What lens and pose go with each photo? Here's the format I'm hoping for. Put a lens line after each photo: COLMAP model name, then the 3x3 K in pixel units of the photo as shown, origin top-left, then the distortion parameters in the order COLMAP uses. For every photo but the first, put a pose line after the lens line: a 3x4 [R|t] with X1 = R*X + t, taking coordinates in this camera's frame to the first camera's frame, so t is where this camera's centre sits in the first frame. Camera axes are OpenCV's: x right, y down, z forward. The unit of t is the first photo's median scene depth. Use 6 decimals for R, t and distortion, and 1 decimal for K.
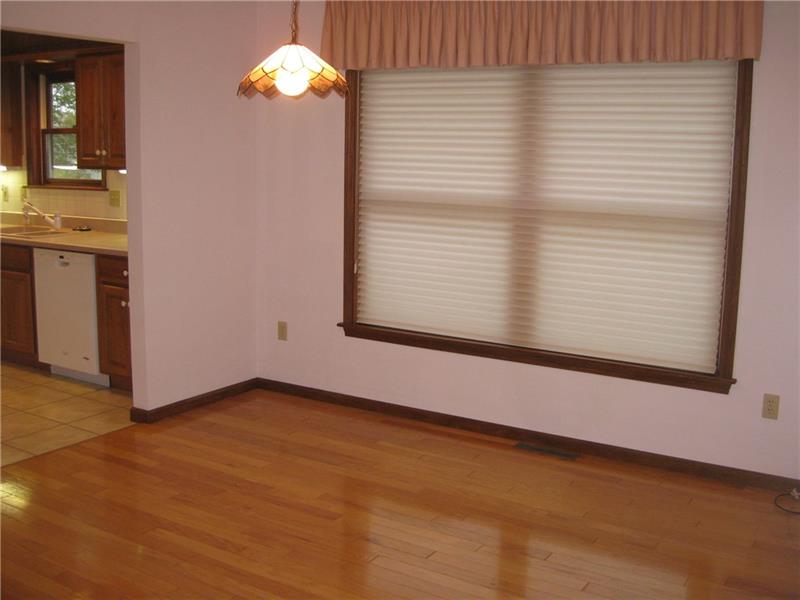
lens RADIAL K [[881.1, 0, 402.9], [0, 881.1, 296.9], [0, 0, 1]] dist [-0.131852, 0.000000]
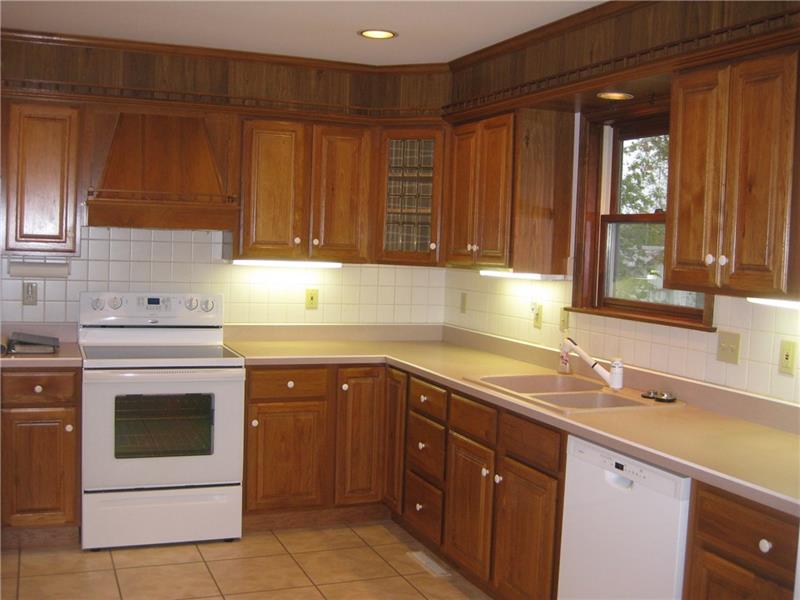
lens RADIAL K [[881.1, 0, 403.6], [0, 881.1, 299.8], [0, 0, 1]] dist [-0.131852, 0.000000]
pose [[0.817666, 0.049369, -0.573572, -0.192736], [-0.115716, 0.990076, -0.079743, -0.077163], [0.563943, 0.131575, 0.815264, 0.457061]]
